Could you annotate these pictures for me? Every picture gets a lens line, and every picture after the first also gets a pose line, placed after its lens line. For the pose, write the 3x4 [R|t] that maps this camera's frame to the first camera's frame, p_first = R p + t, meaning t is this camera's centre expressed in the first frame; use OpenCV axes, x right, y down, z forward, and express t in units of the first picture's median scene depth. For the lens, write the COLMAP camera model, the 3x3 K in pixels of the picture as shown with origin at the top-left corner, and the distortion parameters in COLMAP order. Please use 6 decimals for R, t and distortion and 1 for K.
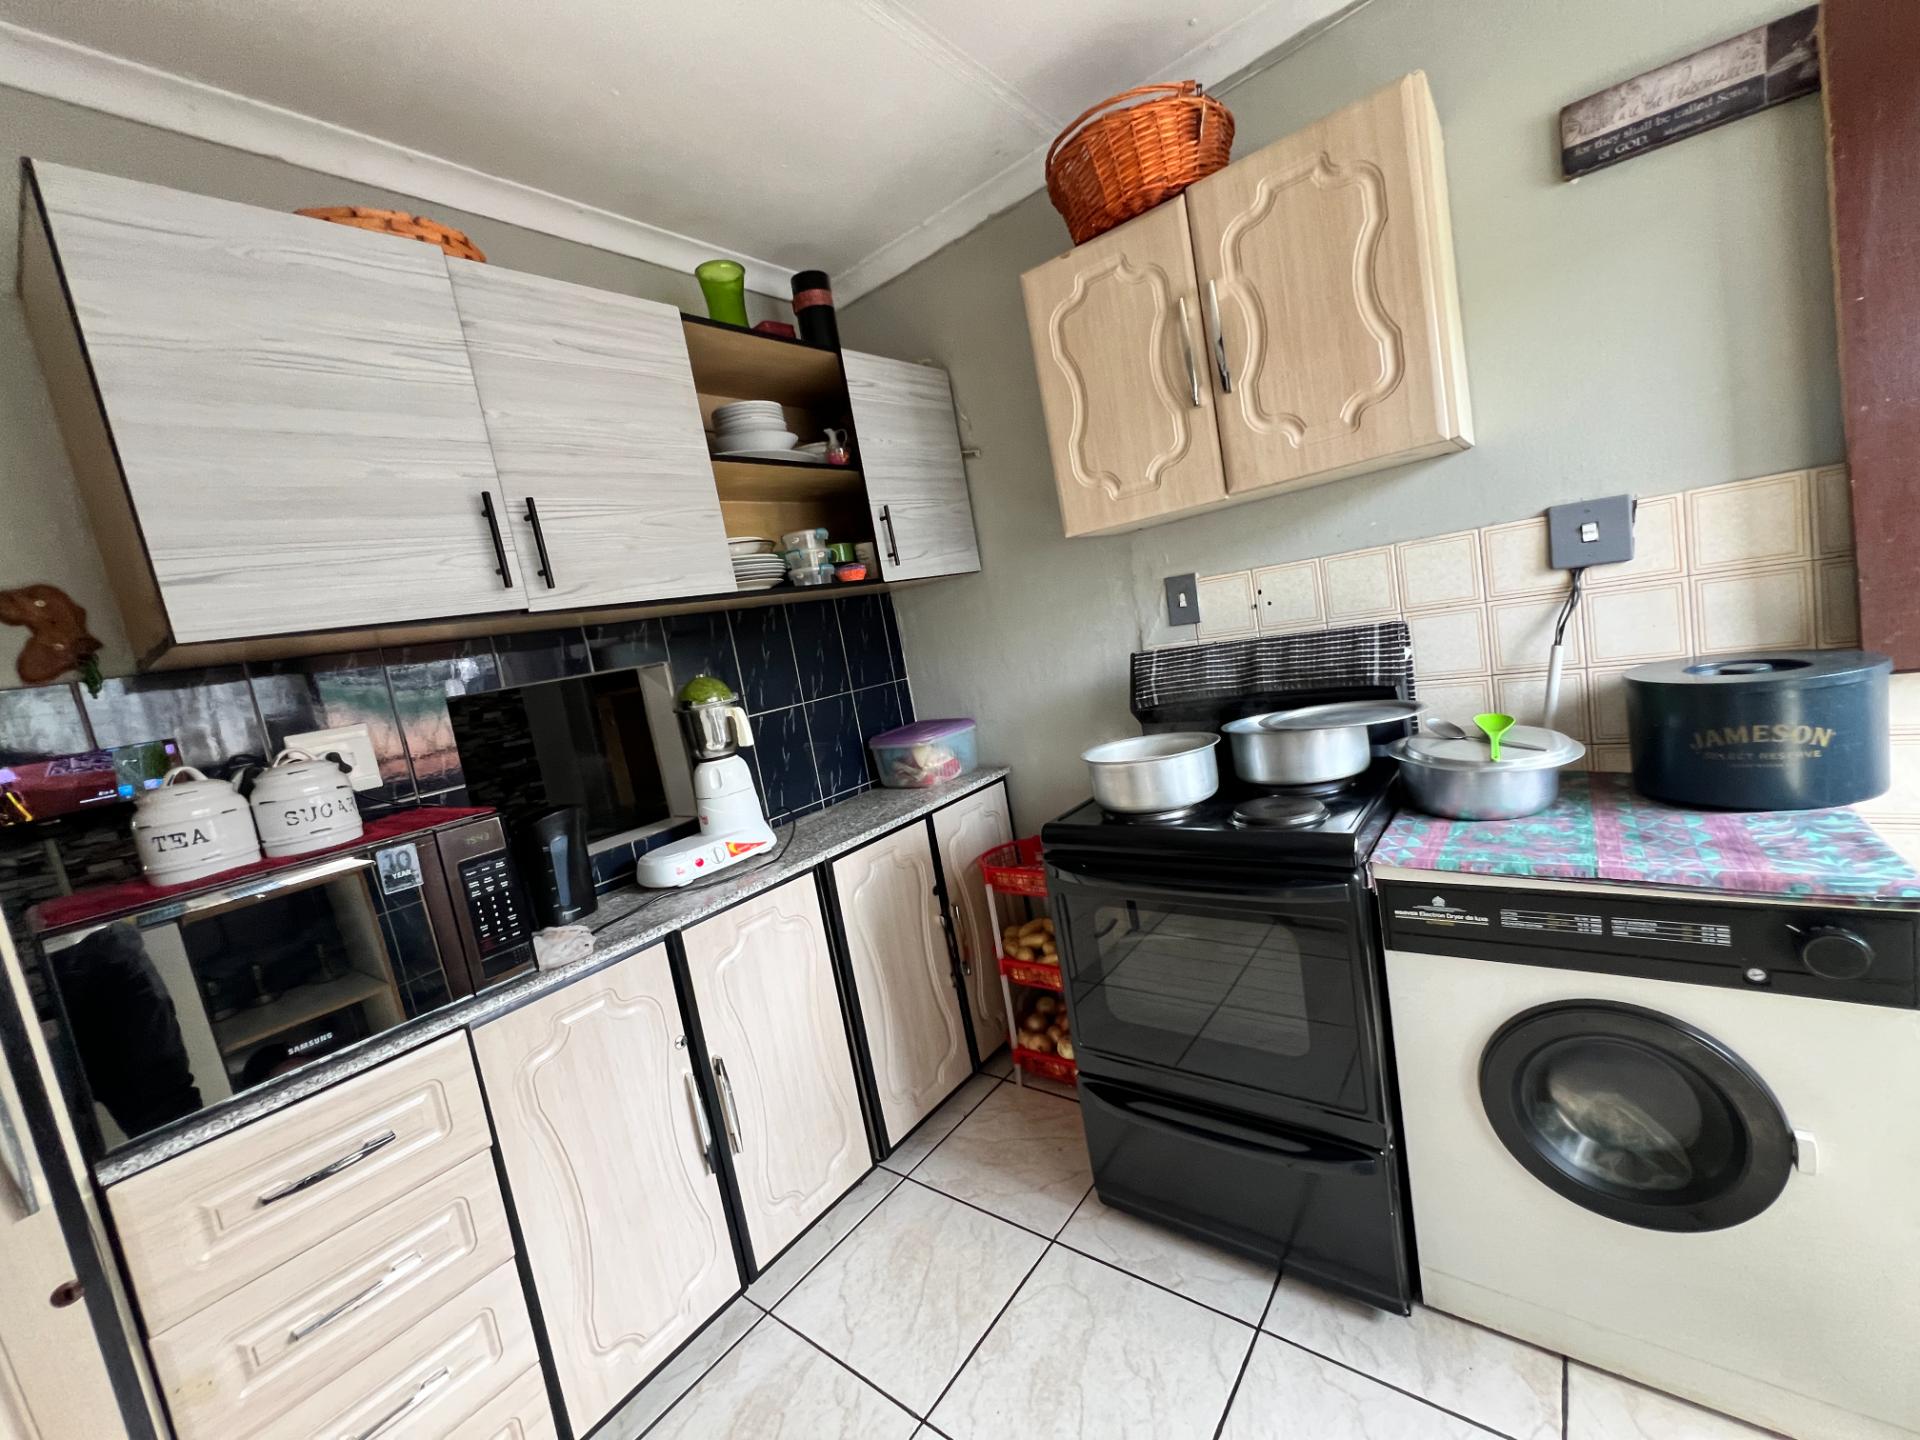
lens RADIAL K [[779.7, 0, 955.0], [0, 779.7, 715.5], [0, 0, 1]] dist [0.001936, 0.000496]
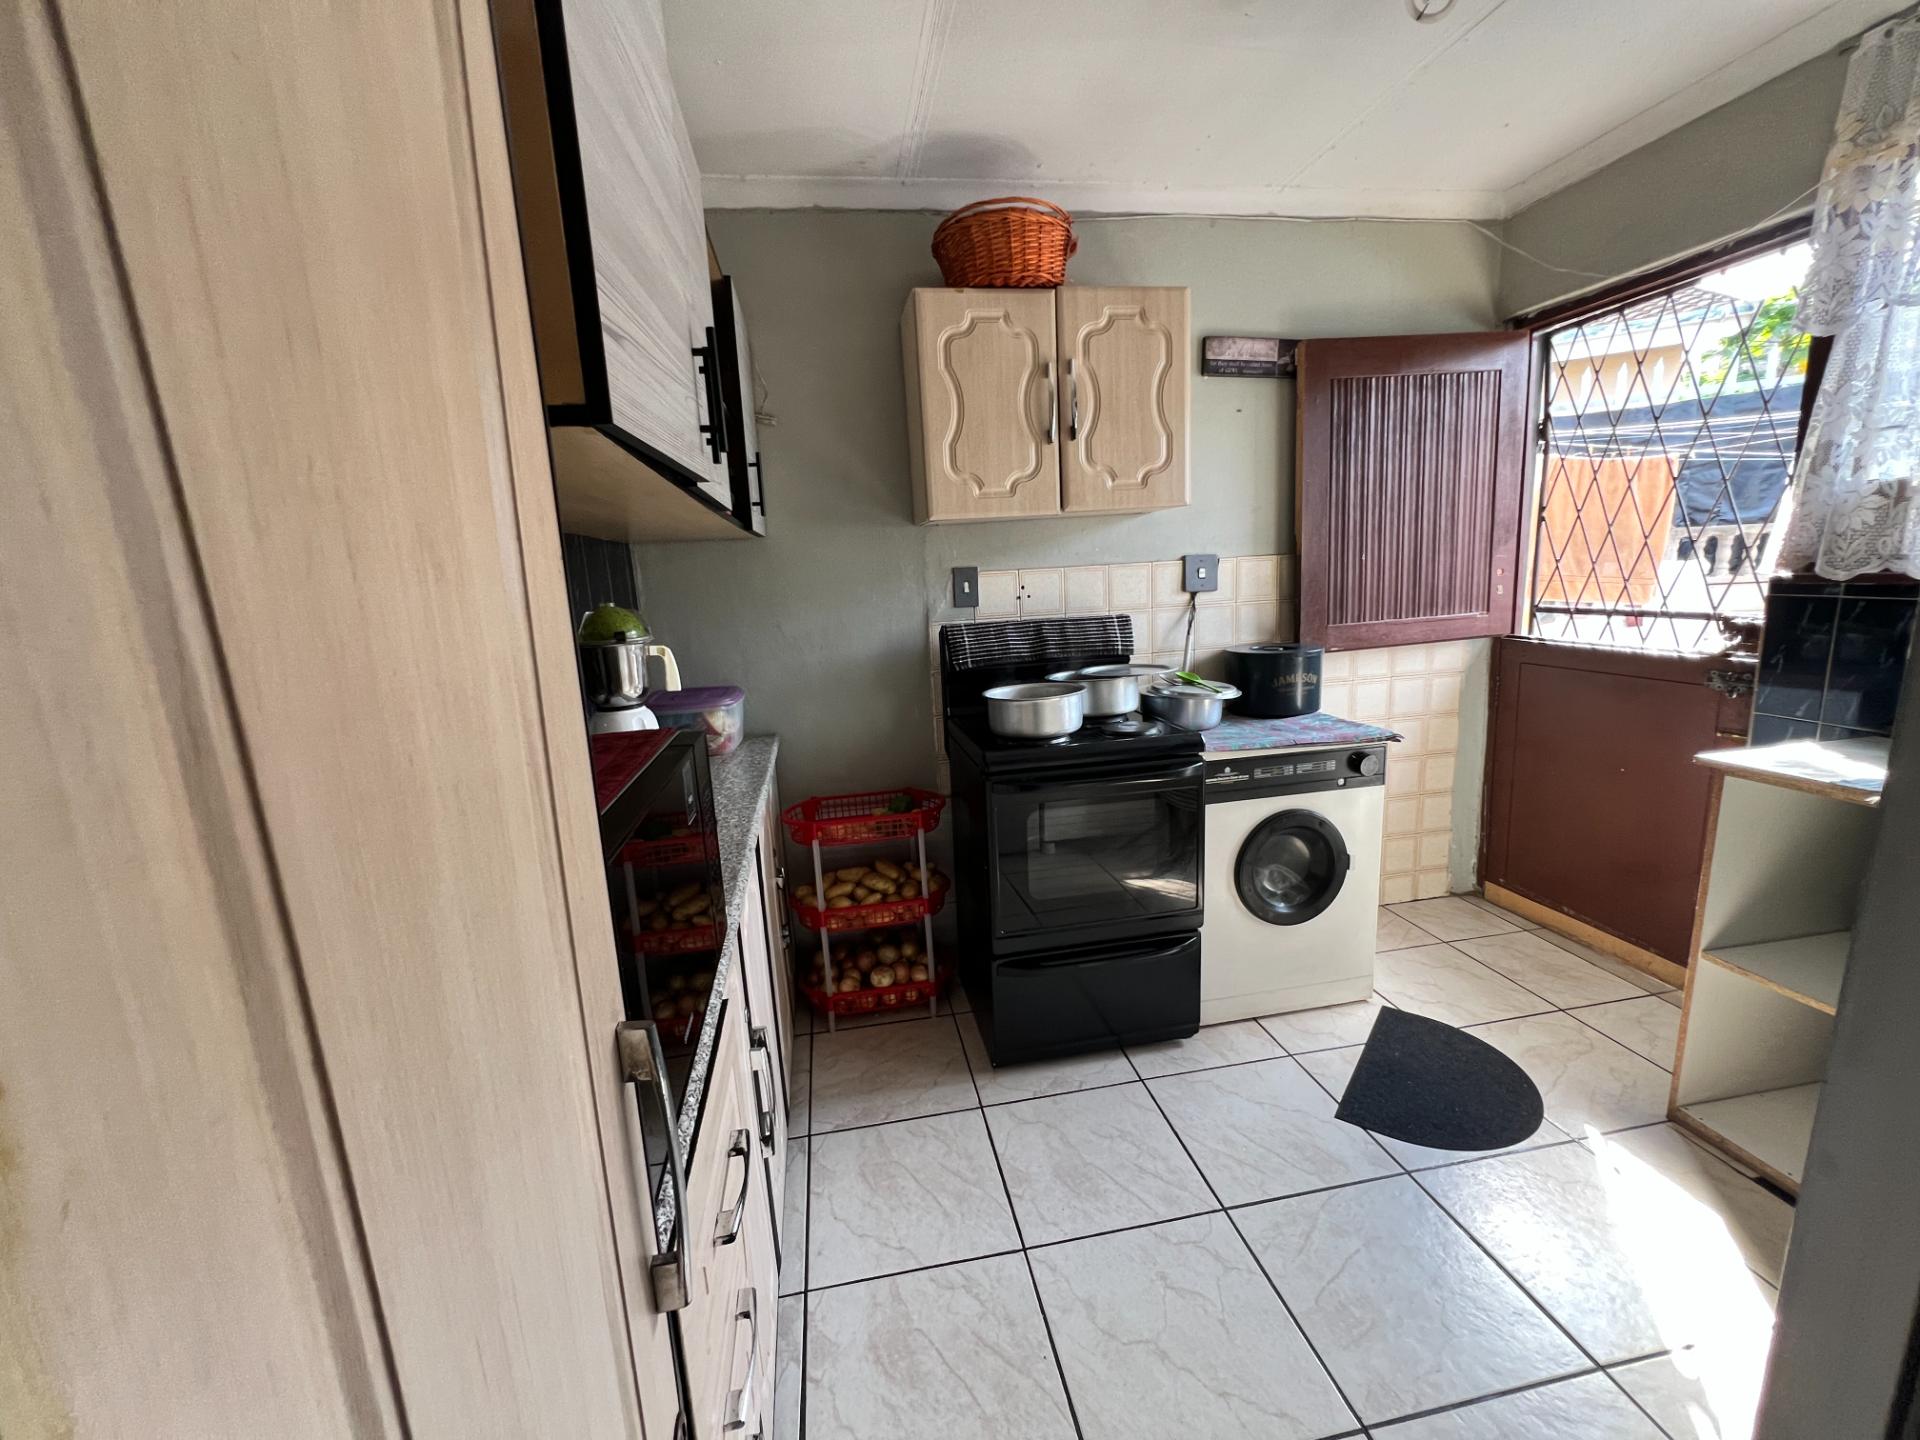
lens RADIAL K [[779.7, 0, 955.6], [0, 779.7, 716.5], [0, 0, 1]] dist [0.001936, 0.000496]
pose [[0.662419, -0.000089, 0.749133, -0.852350], [0.025726, 0.999413, -0.022630, 0.113920], [-0.748691, 0.034263, 0.662033, 0.240495]]
